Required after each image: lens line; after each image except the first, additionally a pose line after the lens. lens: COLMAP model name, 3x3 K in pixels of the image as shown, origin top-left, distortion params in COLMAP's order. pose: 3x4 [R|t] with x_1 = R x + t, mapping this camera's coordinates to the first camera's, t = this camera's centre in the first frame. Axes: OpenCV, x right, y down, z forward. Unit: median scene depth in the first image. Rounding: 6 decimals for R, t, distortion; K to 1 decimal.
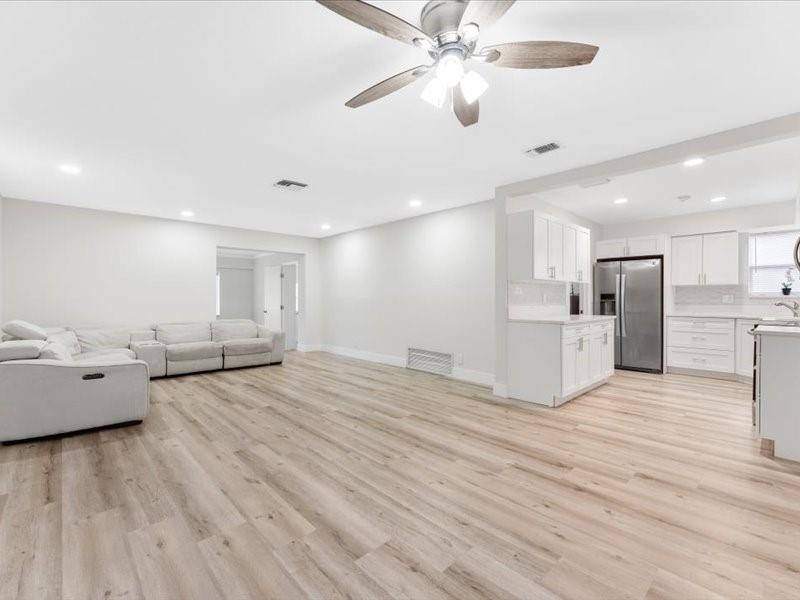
lens RADIAL K [[359.4, 0, 402.0], [0, 359.4, 299.2], [0, 0, 1]] dist [0.002249, -0.000661]
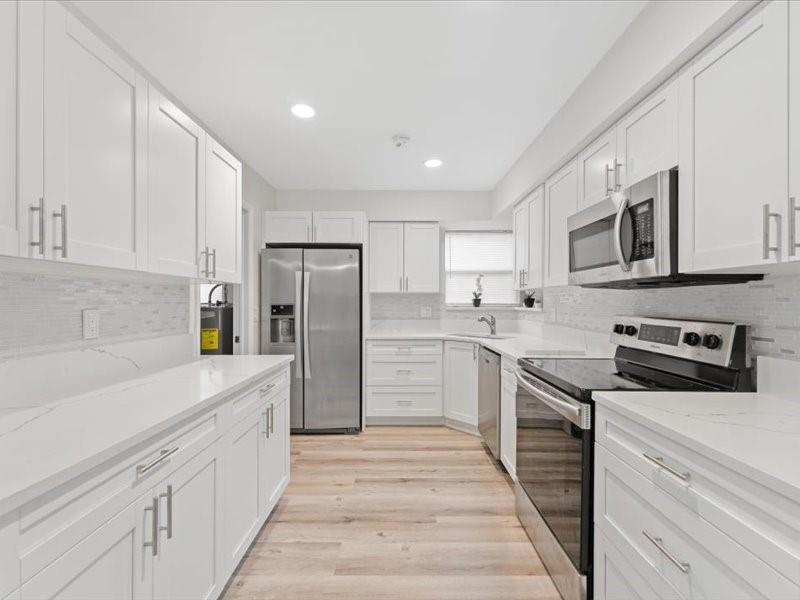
lens RADIAL K [[359.4, 0, 401.7], [0, 359.4, 301.5], [0, 0, 1]] dist [0.002249, -0.000661]
pose [[0.686396, 0.002516, 0.727224, 0.312612], [0.001135, 0.999989, -0.004530, -0.018782], [-0.727227, 0.003935, 0.686386, 0.513635]]
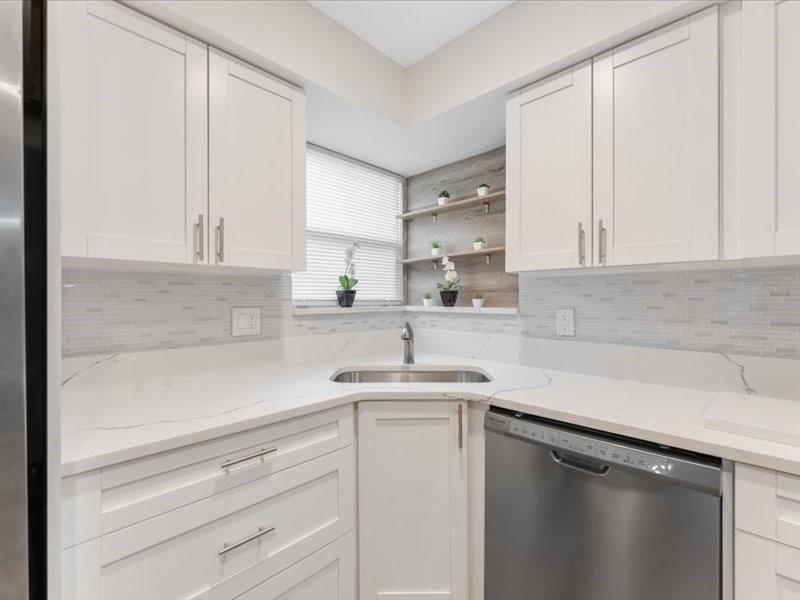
lens RADIAL K [[359.4, 0, 400.8], [0, 359.4, 299.0], [0, 0, 1]] dist [0.002249, -0.000661]
pose [[-0.030354, -0.002671, 0.999536, 0.604740], [0.004668, 0.999985, 0.002814, -0.019690], [-0.999528, 0.004751, -0.030341, 0.886475]]
